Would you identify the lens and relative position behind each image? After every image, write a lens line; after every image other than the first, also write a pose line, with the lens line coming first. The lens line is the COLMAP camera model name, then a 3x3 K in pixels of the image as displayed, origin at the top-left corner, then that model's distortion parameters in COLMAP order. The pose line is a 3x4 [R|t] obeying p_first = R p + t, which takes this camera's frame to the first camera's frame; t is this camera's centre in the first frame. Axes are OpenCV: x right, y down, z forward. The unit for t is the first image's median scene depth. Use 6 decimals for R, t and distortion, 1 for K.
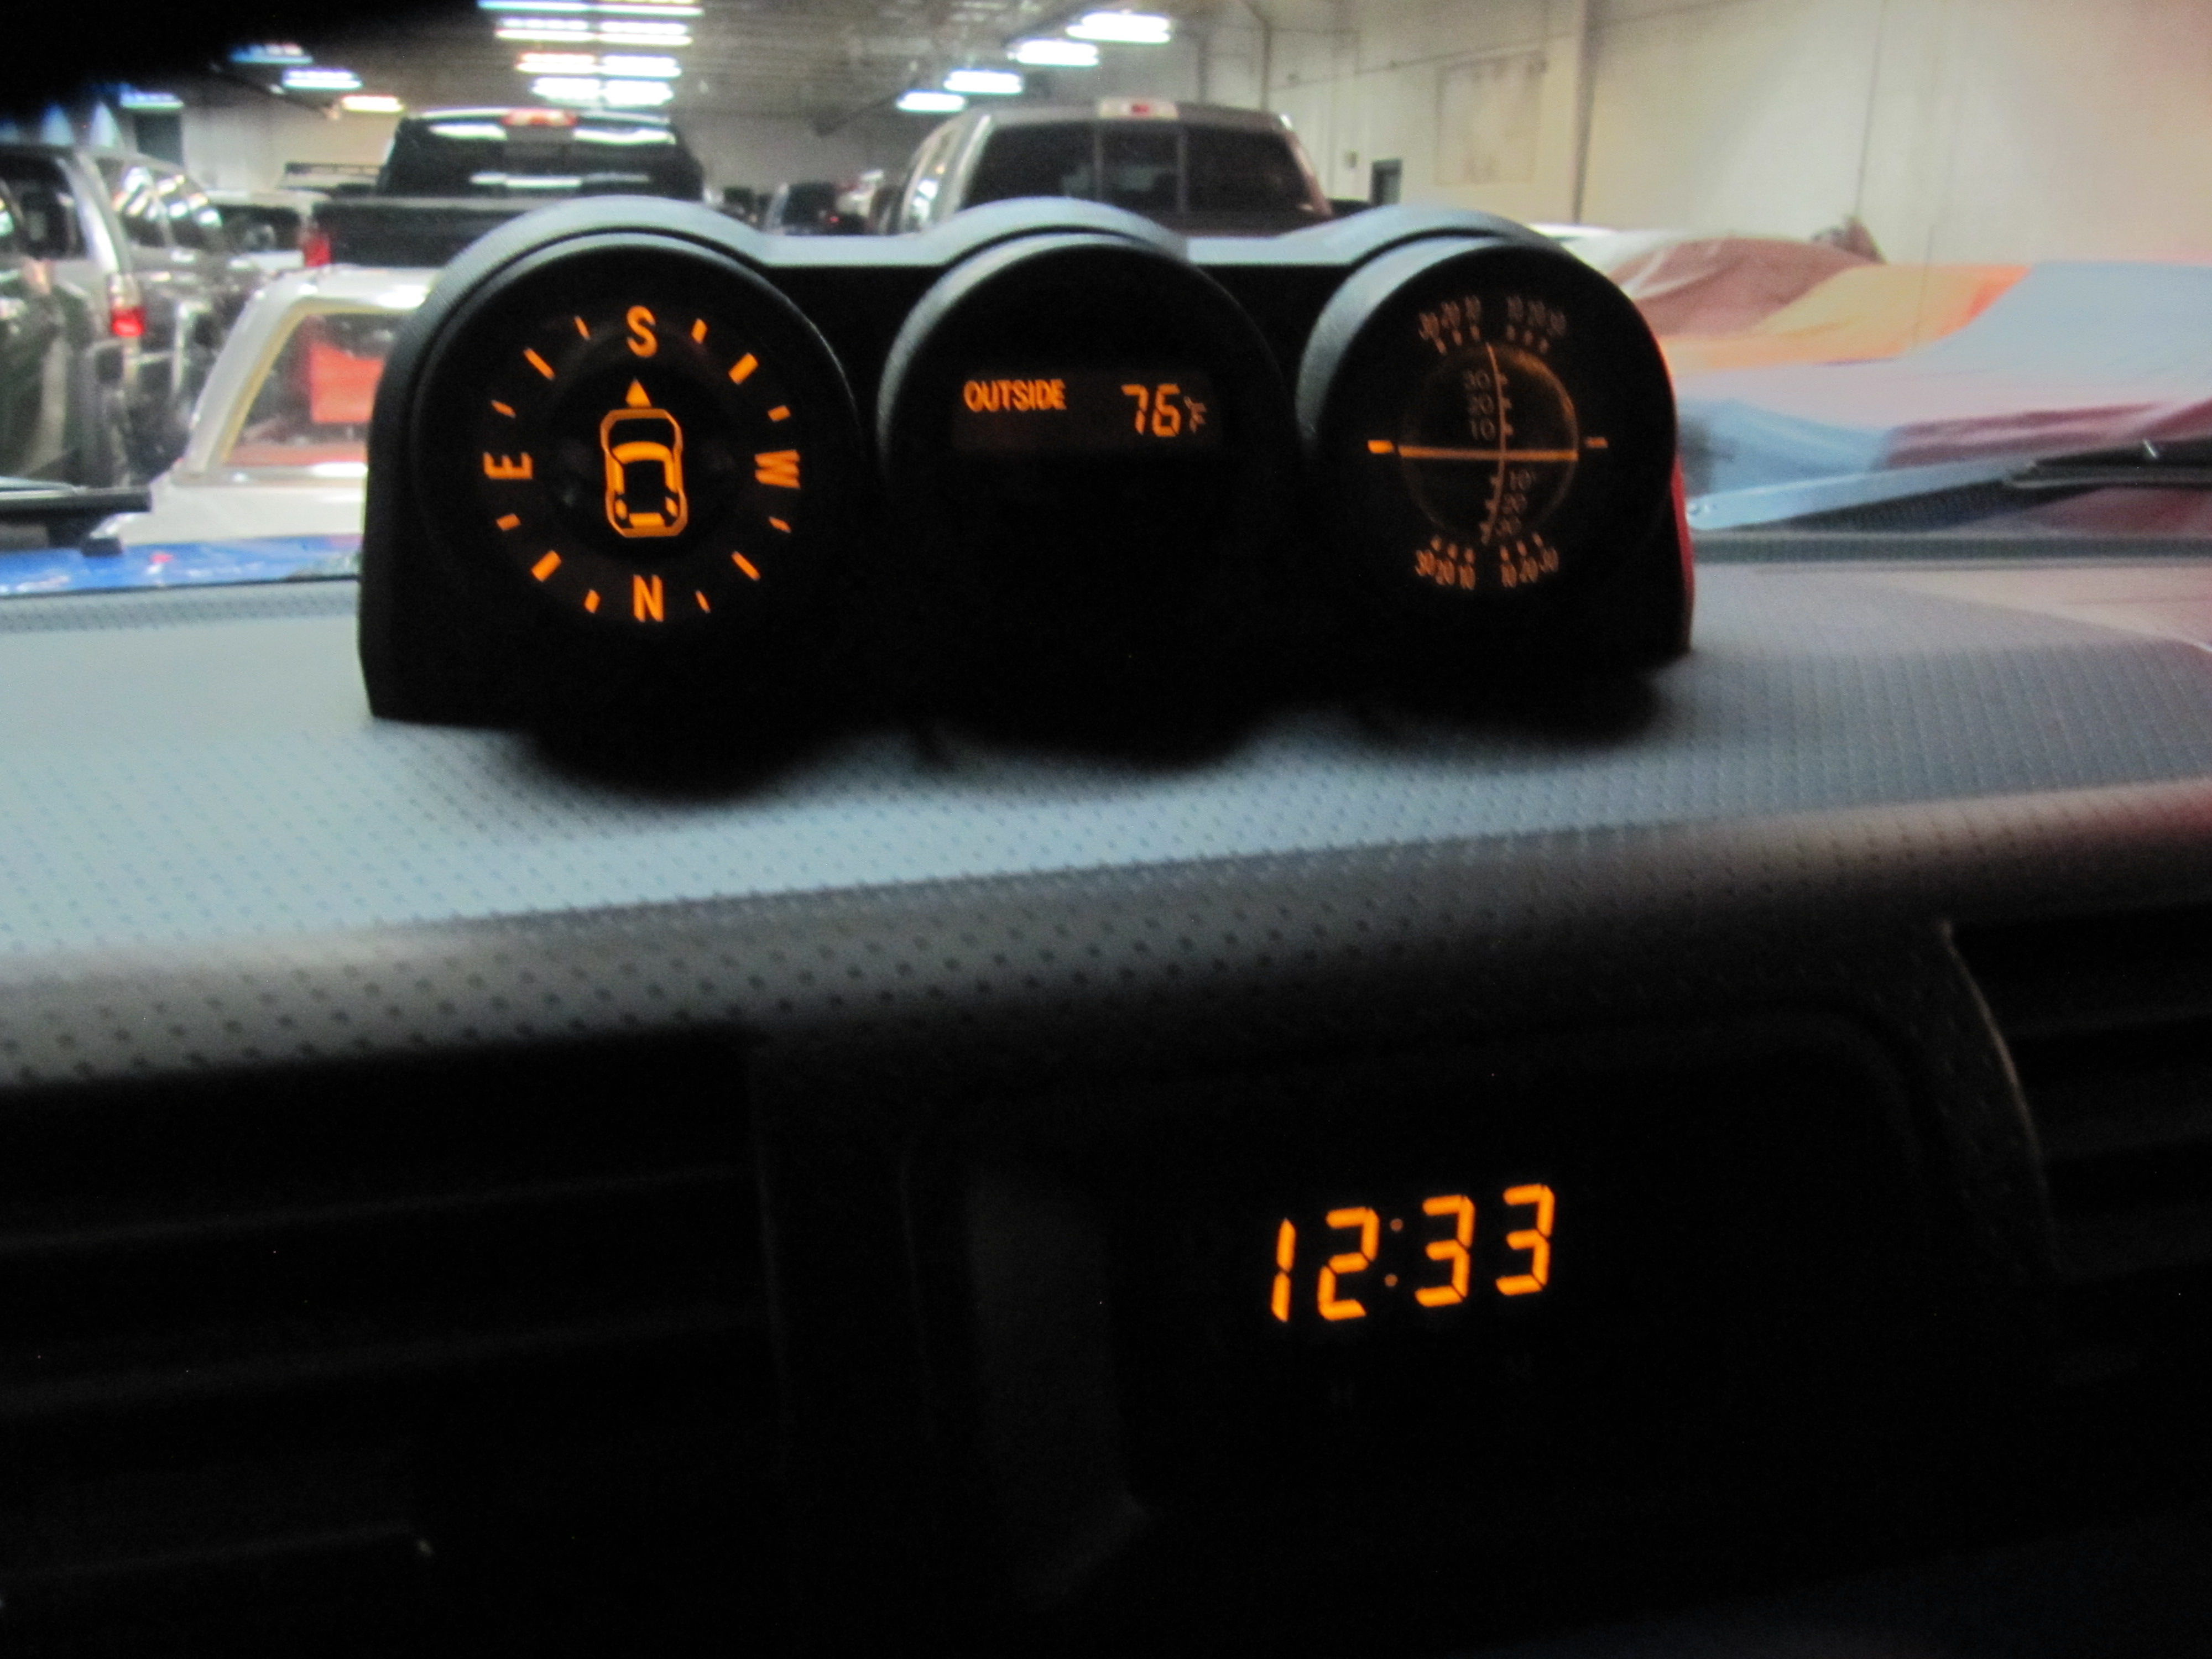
lens RADIAL K [[1840.9, 0, 1106.0], [0, 1840.9, 829.5], [0, 0, 1]] dist [-0.062055, 0.003853]
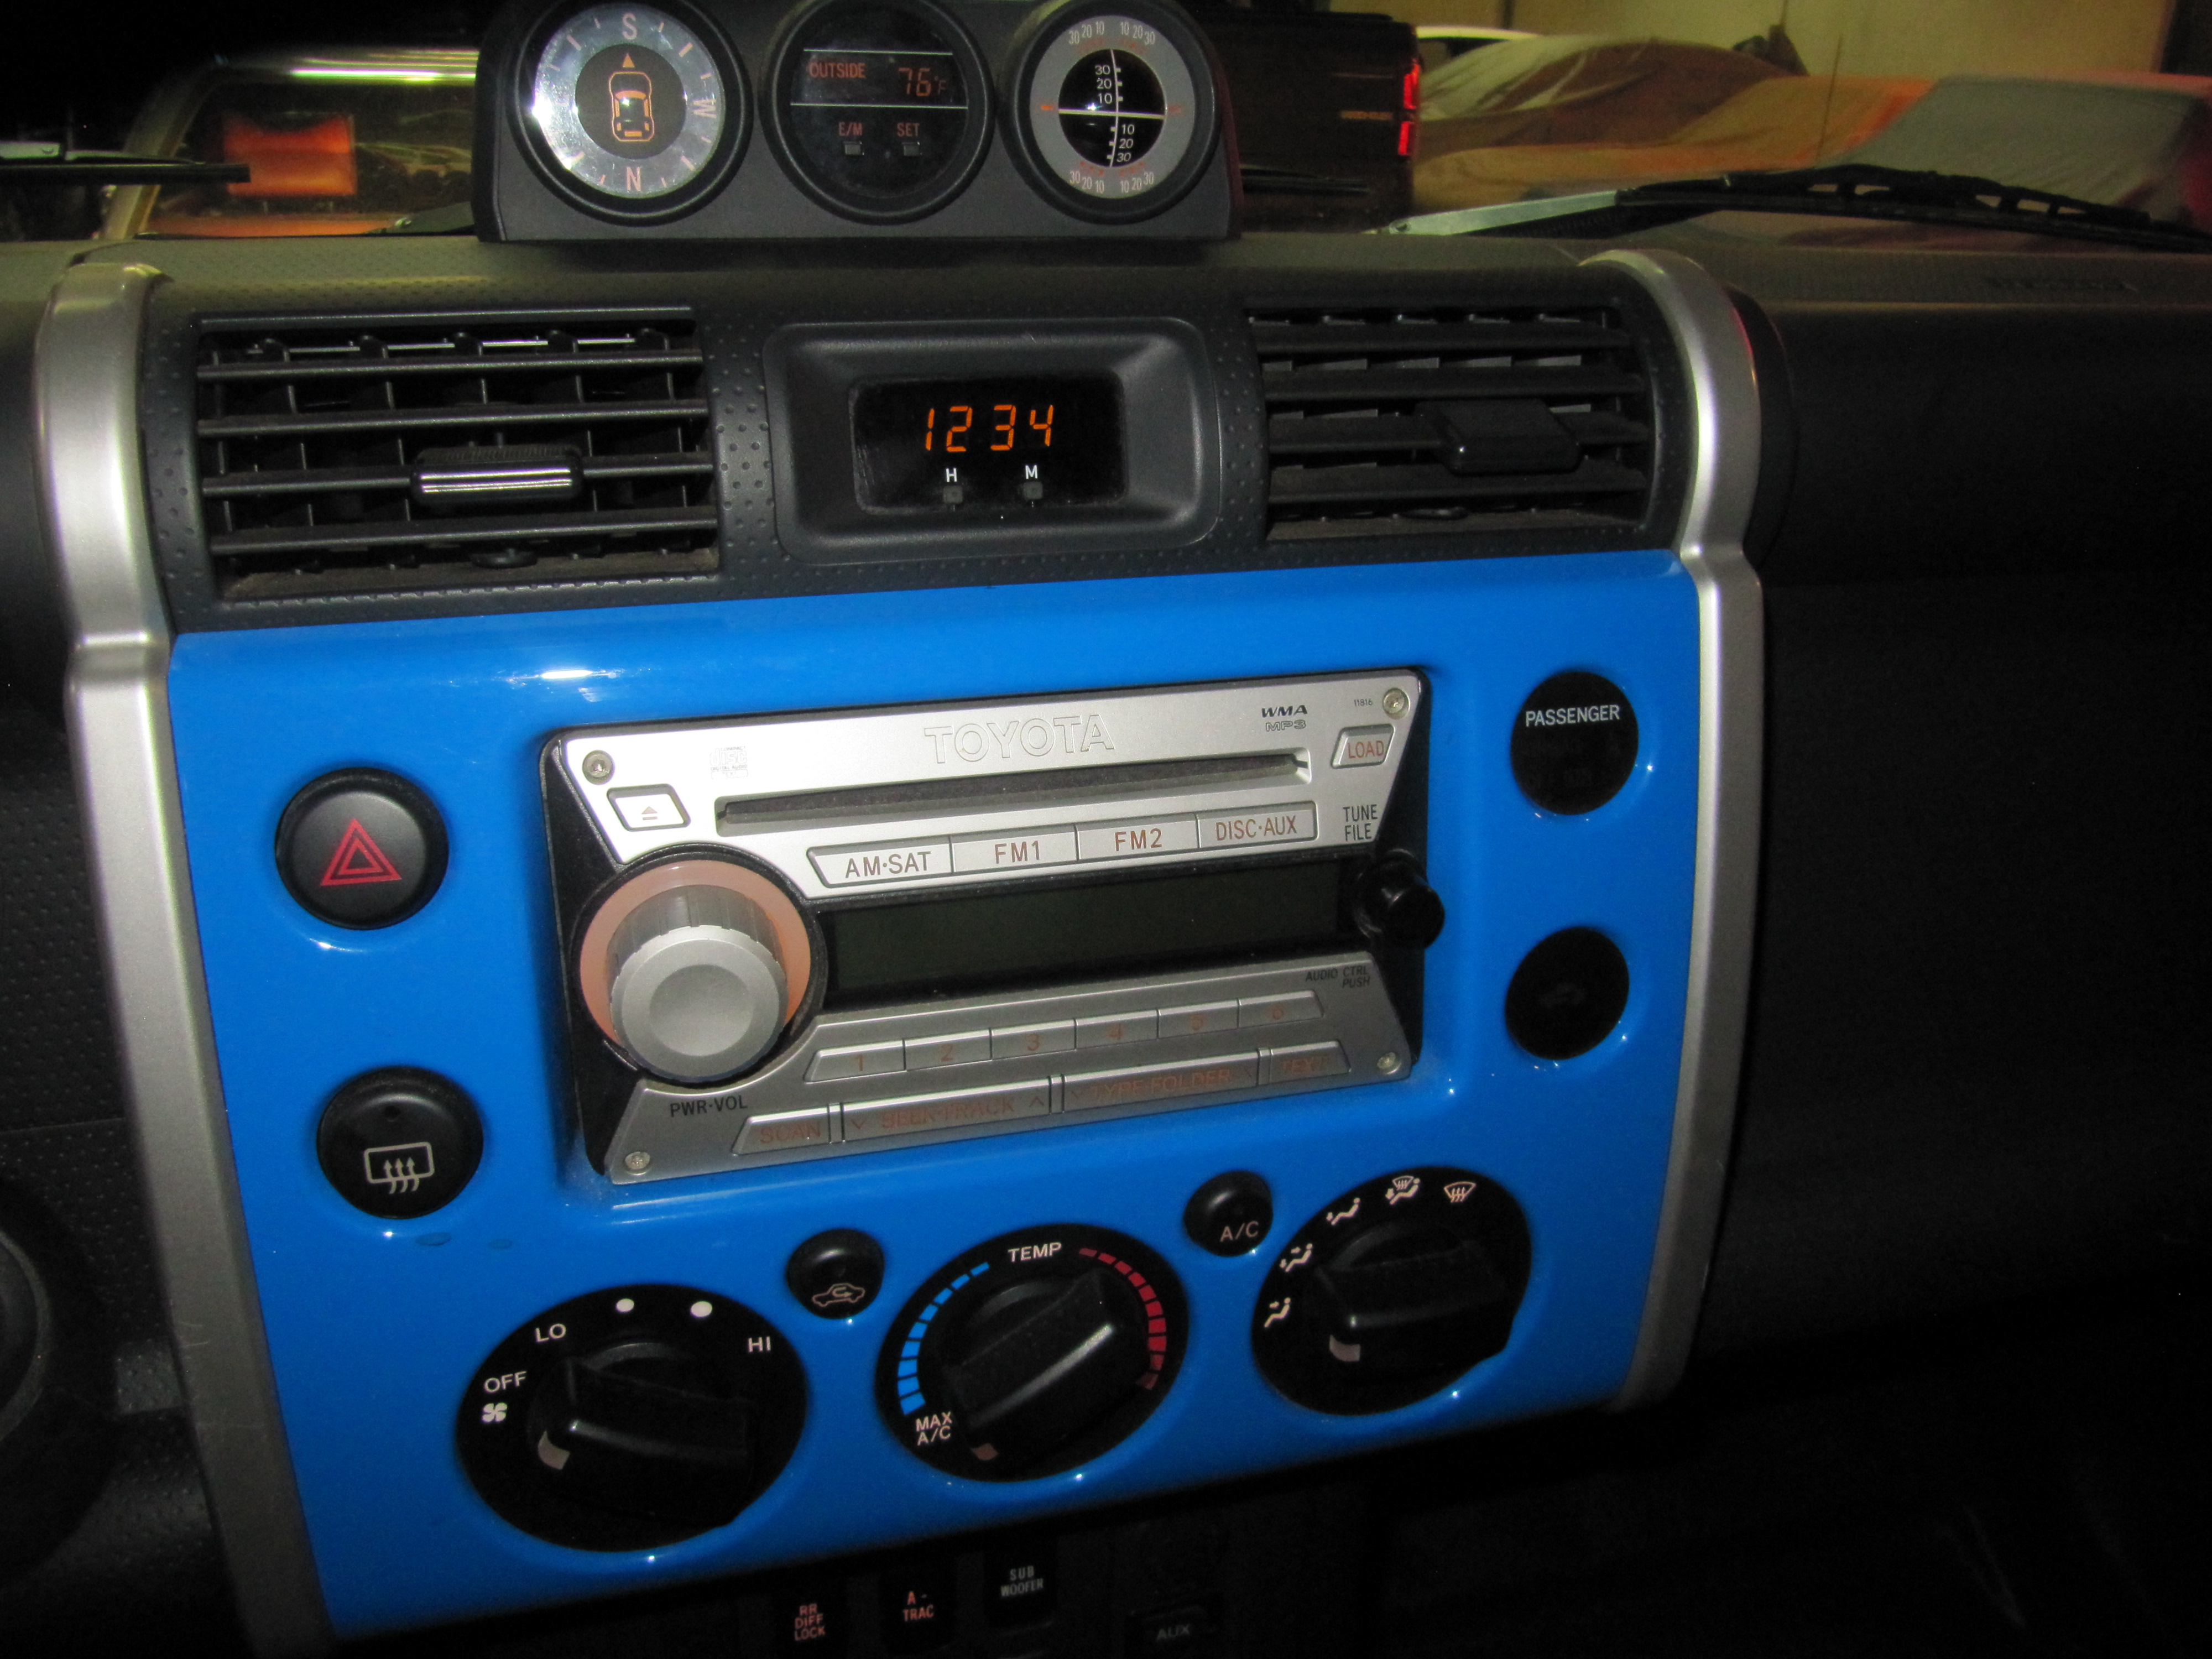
lens RADIAL K [[1840.9, 0, 1106.0], [0, 1840.9, 829.5], [0, 0, 1]] dist [-0.062055, 0.003853]
pose [[0.998926, 0.006298, 0.045912, 0.129794], [-0.010909, 0.994838, 0.100886, 0.305067], [-0.045040, -0.101279, 0.993838, -0.816944]]
